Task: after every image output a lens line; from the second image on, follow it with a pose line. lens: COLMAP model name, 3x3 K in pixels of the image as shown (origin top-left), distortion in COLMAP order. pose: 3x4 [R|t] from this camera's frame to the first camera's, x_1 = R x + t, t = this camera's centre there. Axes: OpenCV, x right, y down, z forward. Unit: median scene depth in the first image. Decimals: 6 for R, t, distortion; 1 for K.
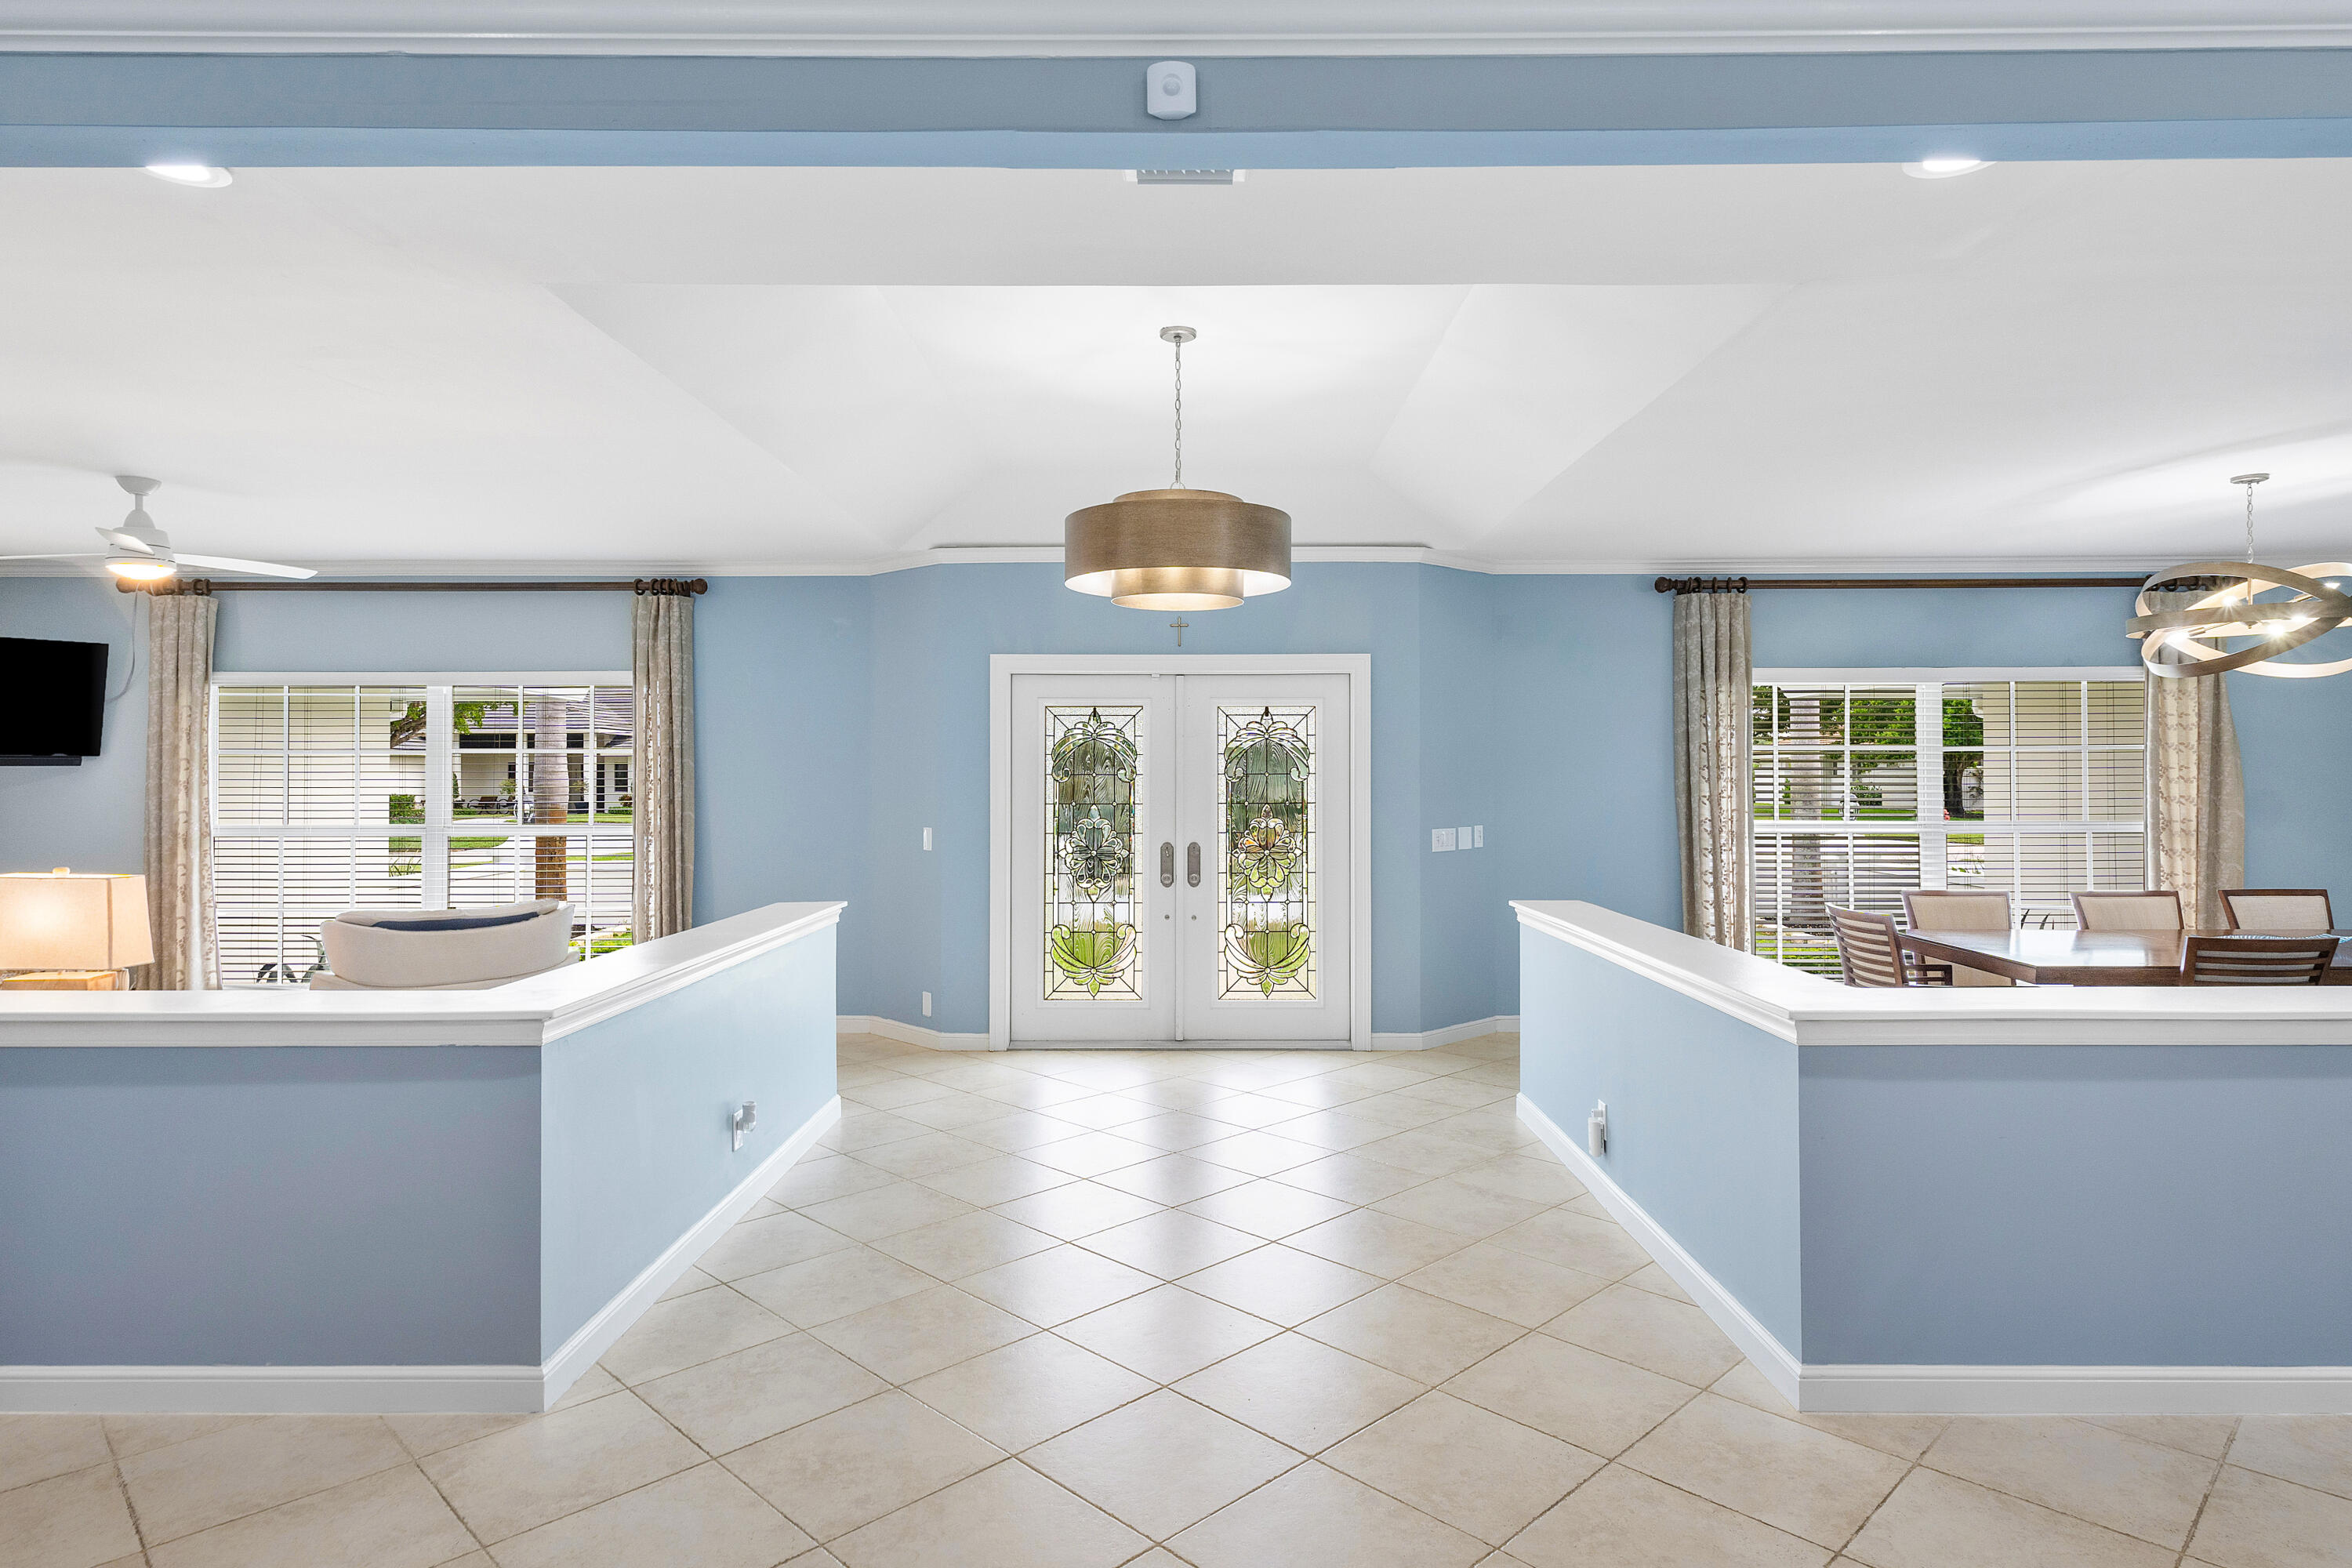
lens RADIAL K [[1280.1, 0, 1175.2], [0, 1280.1, 769.2], [0, 0, 1]] dist [-0.002412, -0.000346]
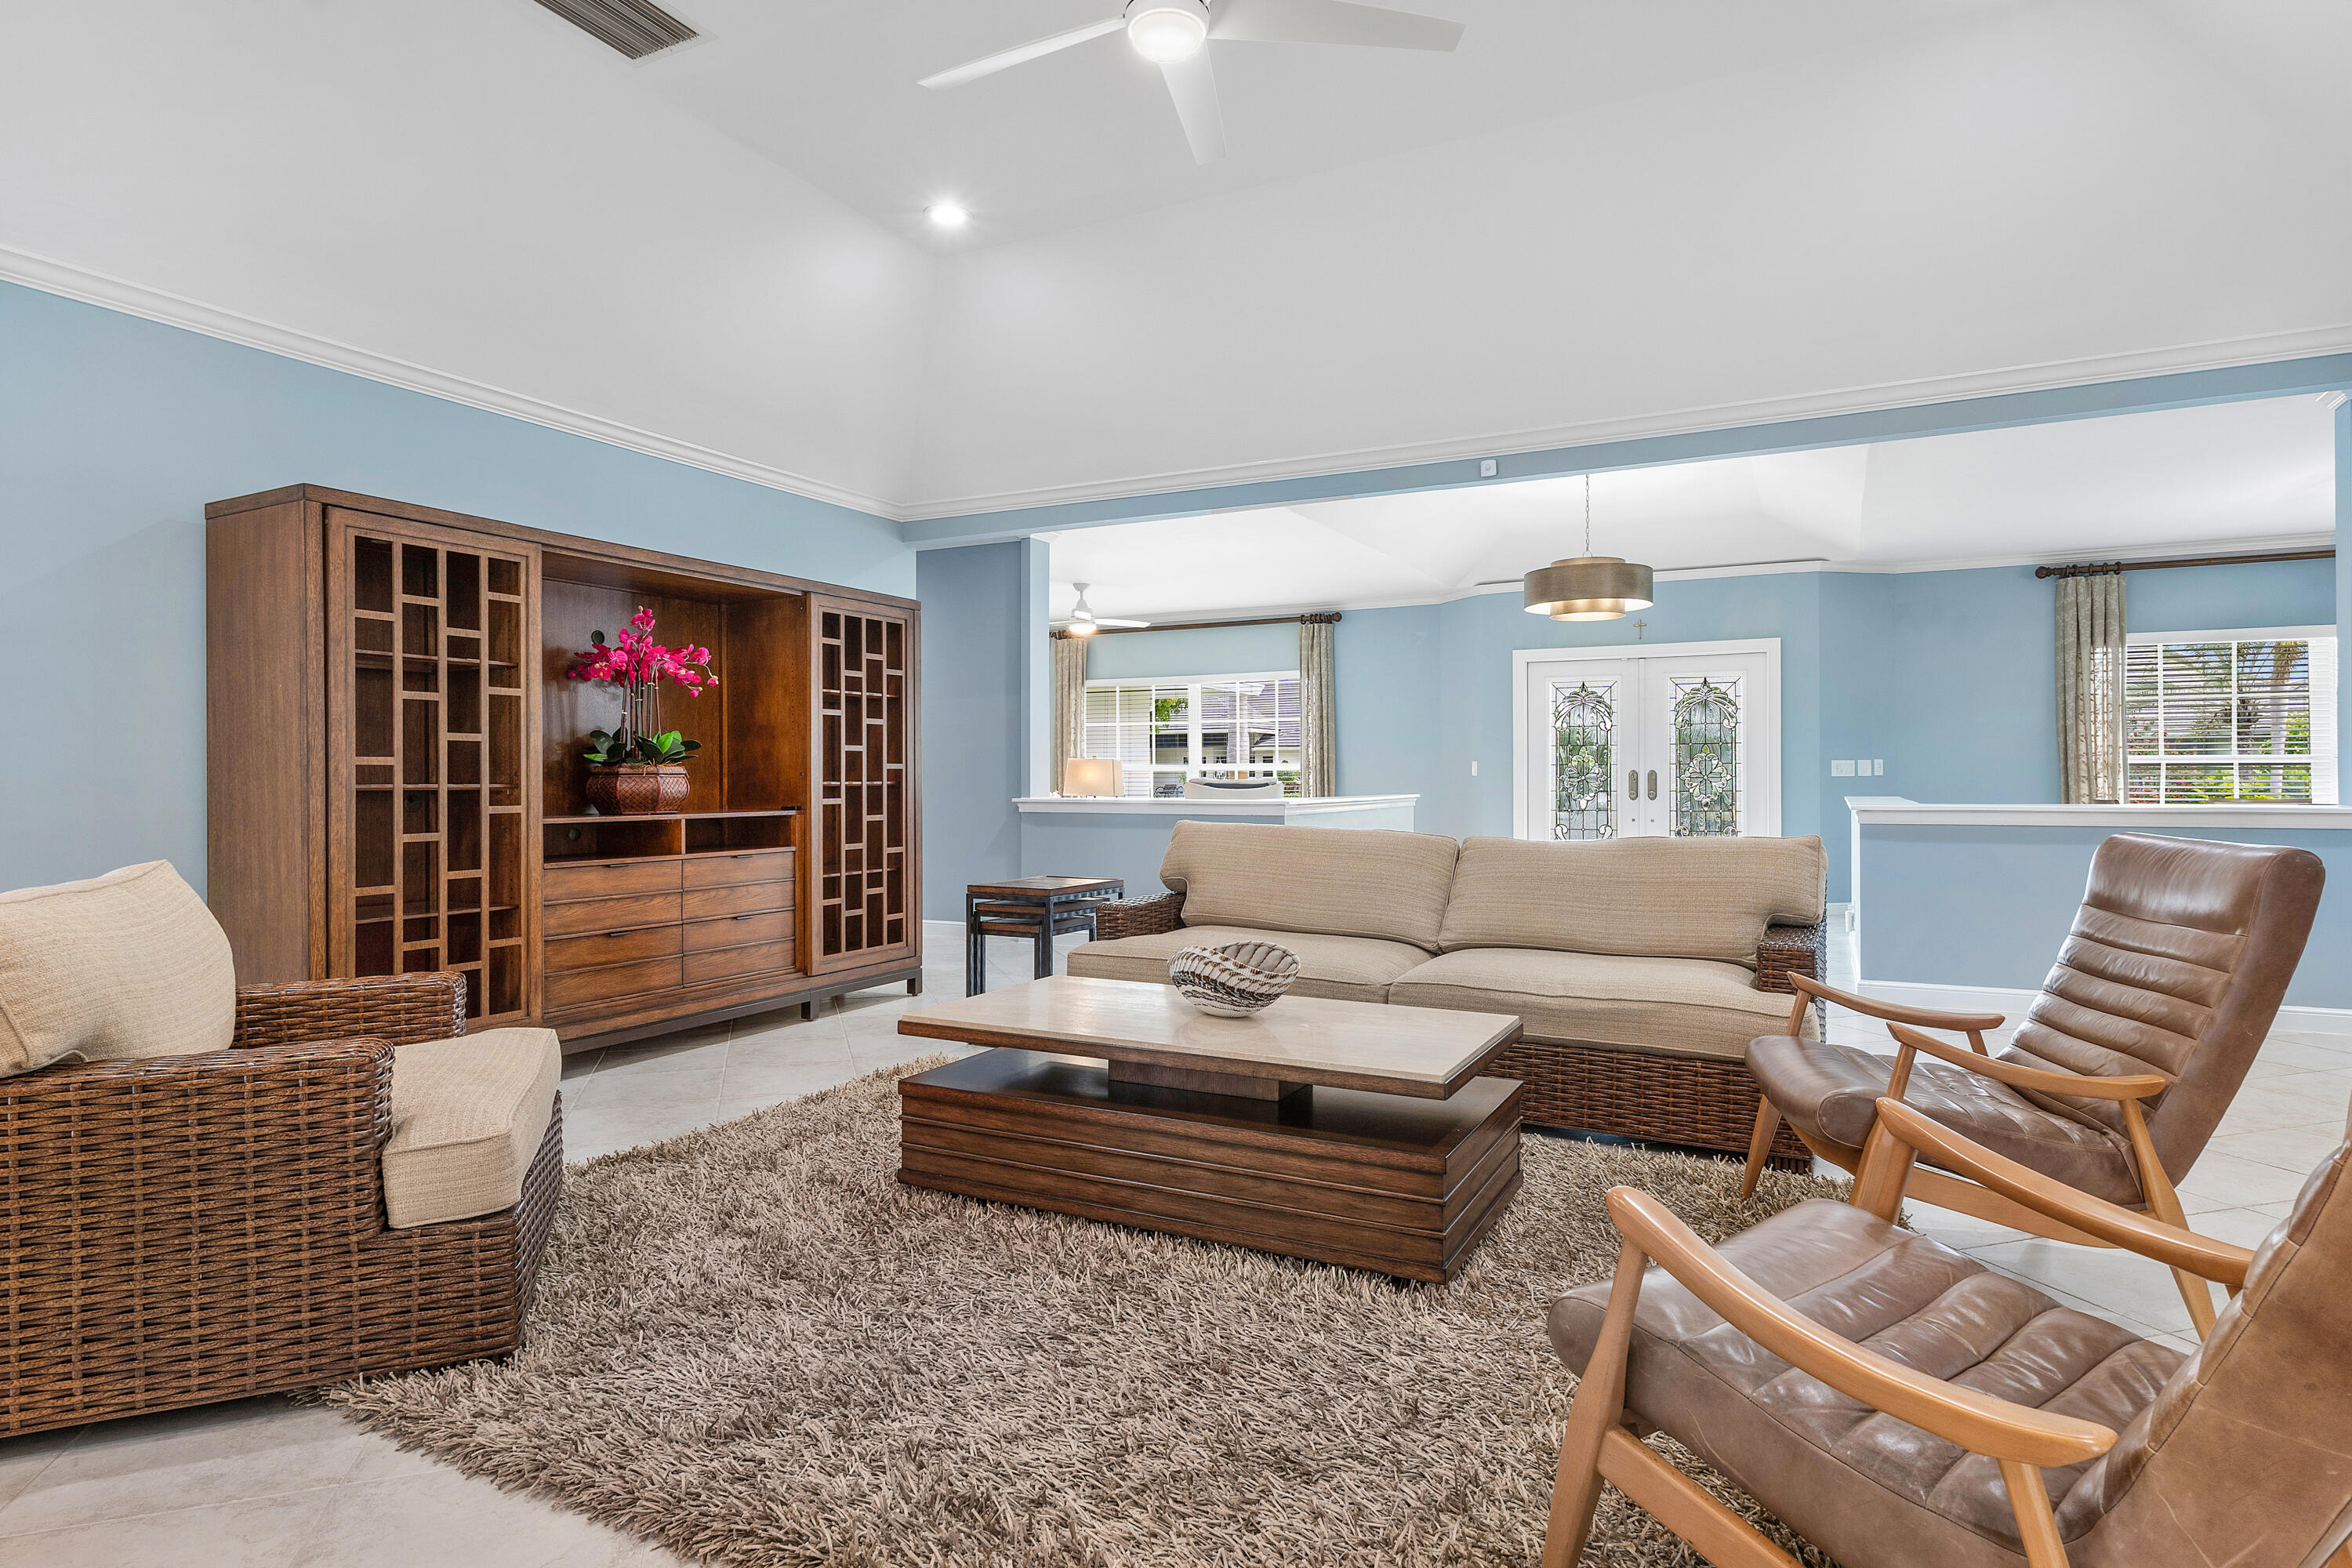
lens RADIAL K [[1280.1, 0, 1183.5], [0, 1280.1, 781.1], [0, 0, 1]] dist [-0.002412, -0.000346]
pose [[0.892083, 0.000068, -0.451871, 0.195593], [0.003877, 0.999962, 0.007805, 0.054533], [0.451854, -0.008714, 0.892049, -0.560340]]
